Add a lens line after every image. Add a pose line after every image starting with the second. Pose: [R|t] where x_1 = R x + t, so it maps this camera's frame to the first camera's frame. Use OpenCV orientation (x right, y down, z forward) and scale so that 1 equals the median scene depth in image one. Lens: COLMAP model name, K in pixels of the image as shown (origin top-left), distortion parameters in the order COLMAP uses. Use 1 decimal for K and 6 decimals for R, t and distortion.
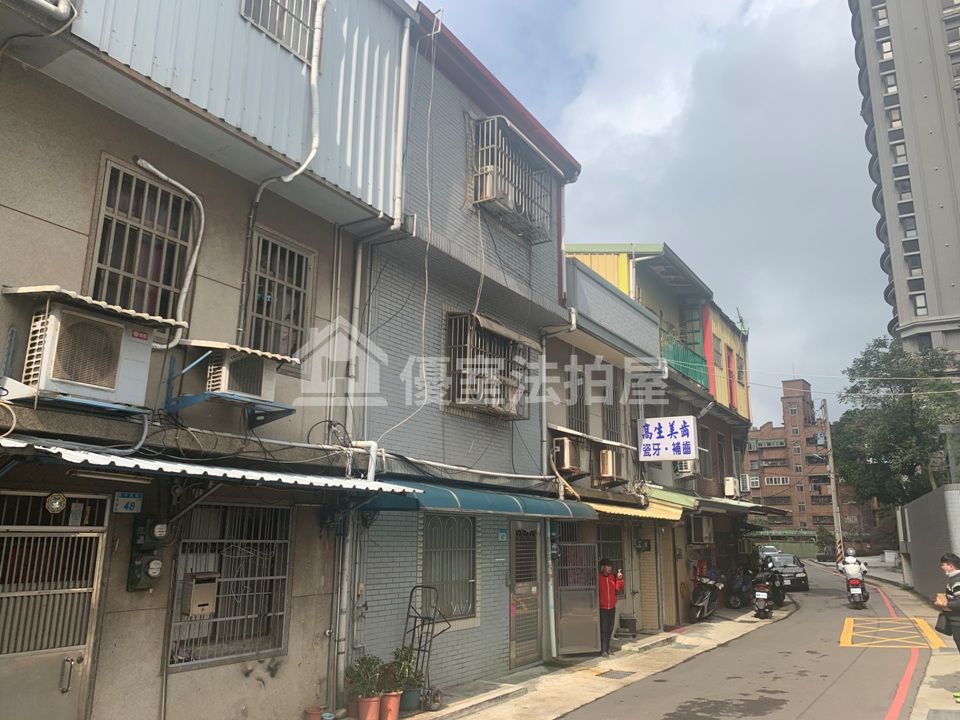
lens RADIAL K [[737.1, 0, 460.7], [0, 737.1, 352.6], [0, 0, 1]] dist [0.035336, -0.055078]
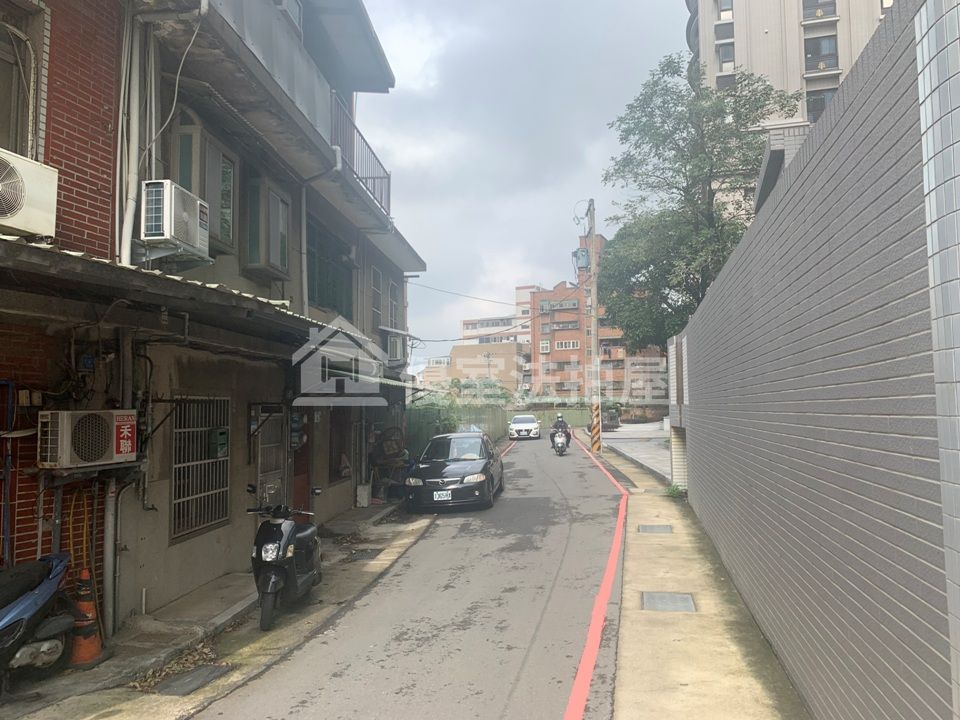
lens RADIAL K [[737.1, 0, 460.7], [0, 737.1, 352.6], [0, 0, 1]] dist [0.035336, -0.055078]
pose [[0.974495, -0.009354, 0.224216, 0.162194], [-0.027507, 0.986618, 0.160713, 0.067838], [-0.222719, -0.162782, 0.961196, 0.262978]]
